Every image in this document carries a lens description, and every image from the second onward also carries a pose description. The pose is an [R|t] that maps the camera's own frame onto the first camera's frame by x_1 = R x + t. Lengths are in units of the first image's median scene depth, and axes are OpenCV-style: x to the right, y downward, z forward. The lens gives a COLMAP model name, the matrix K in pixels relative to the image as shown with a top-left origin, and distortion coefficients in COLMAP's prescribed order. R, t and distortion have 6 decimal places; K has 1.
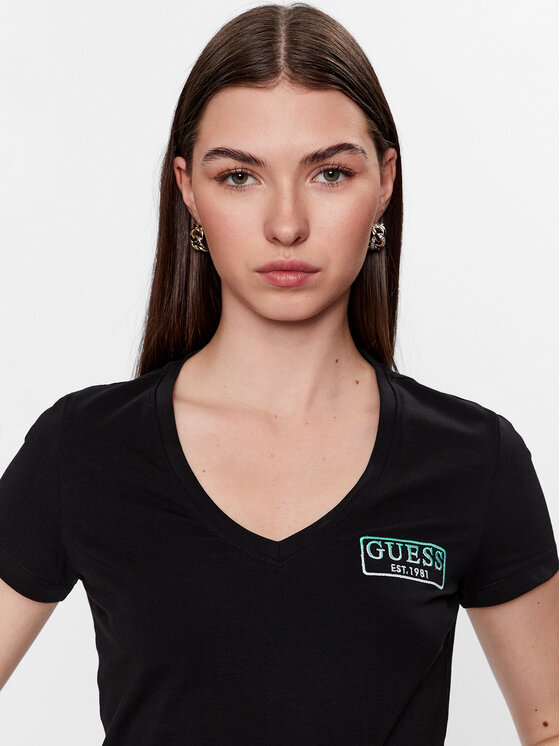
lens RADIAL K [[1474.1, 0, 280.0], [0, 1474.1, 373.0], [0, 0, 1]] dist [0.654982, -7.936507]
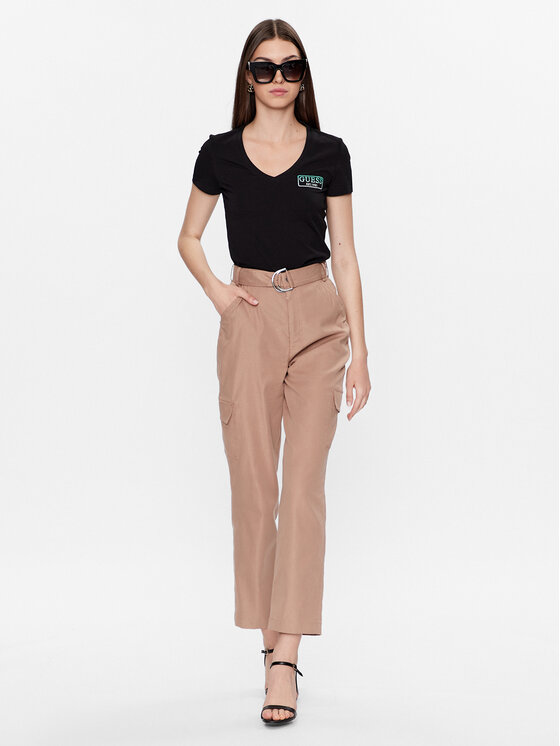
lens RADIAL K [[1474.1, 0, 280.0], [0, 1474.1, 373.0], [0, 0, 1]] dist [0.654982, -7.936507]
pose [[0.999698, 0.020497, -0.013575, 0.069279], [-0.020202, 0.999564, 0.021521, 0.491466], [0.014010, -0.021240, 0.999676, -2.407163]]
